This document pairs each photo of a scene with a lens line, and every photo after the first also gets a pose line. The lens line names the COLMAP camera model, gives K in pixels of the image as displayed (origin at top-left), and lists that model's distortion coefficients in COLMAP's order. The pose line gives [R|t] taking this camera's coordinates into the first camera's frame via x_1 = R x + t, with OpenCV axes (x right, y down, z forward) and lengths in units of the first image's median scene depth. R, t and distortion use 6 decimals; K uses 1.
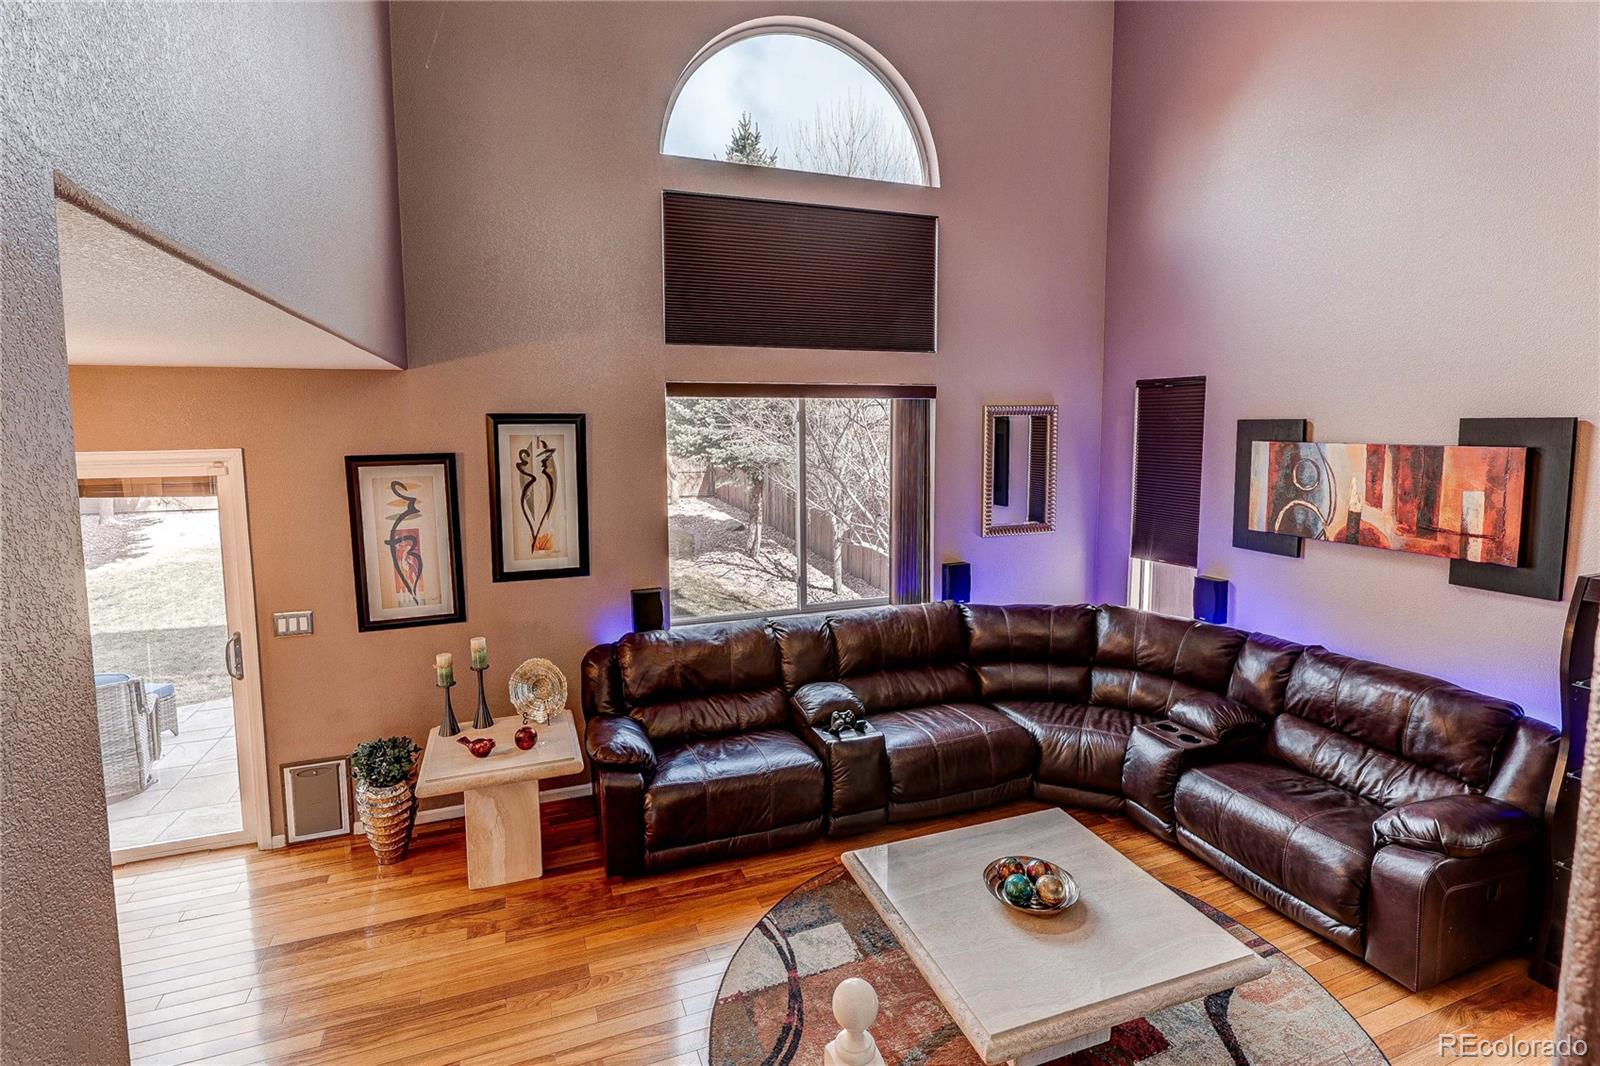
lens RADIAL K [[754.1, 0, 797.4], [0, 754.1, 504.7], [0, 0, 1]] dist [-0.001359, 0.000736]
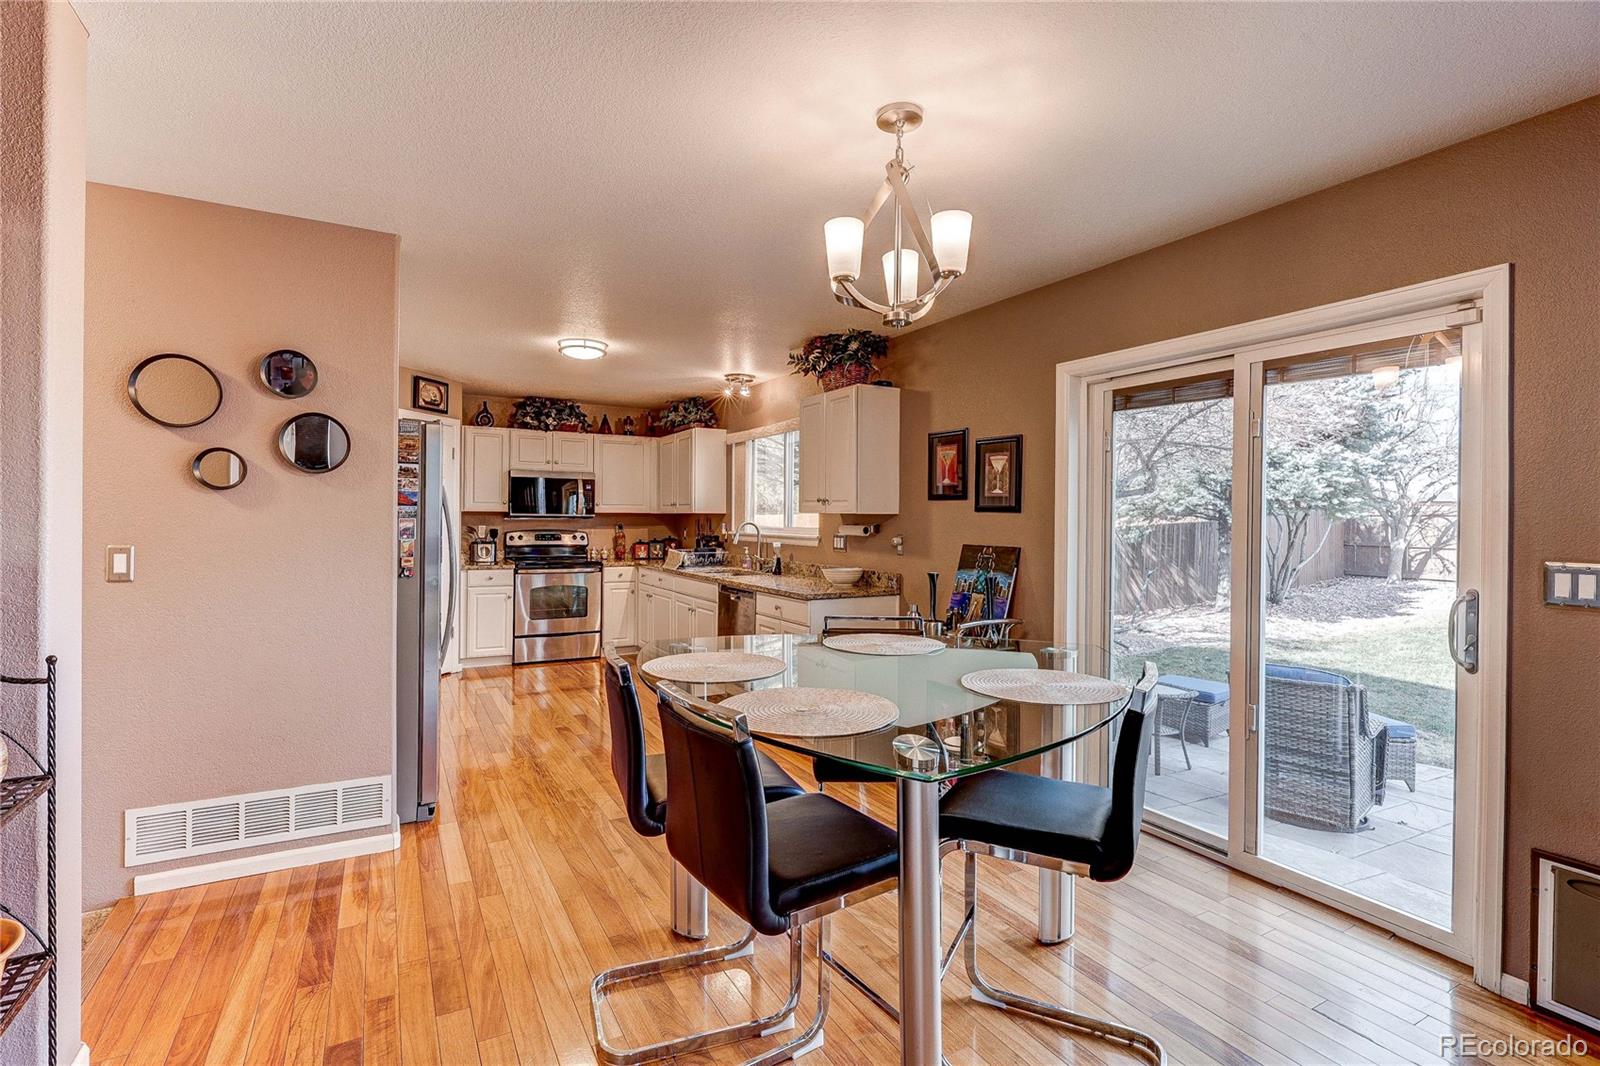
lens RADIAL K [[754.1, 0, 803.1], [0, 754.1, 519.1], [0, 0, 1]] dist [-0.001359, 0.000736]
pose [[0.145390, 0.005310, -0.989360, -0.226097], [-0.115554, 0.993233, -0.011650, 0.173932], [0.982603, 0.116019, 0.145020, 0.374580]]
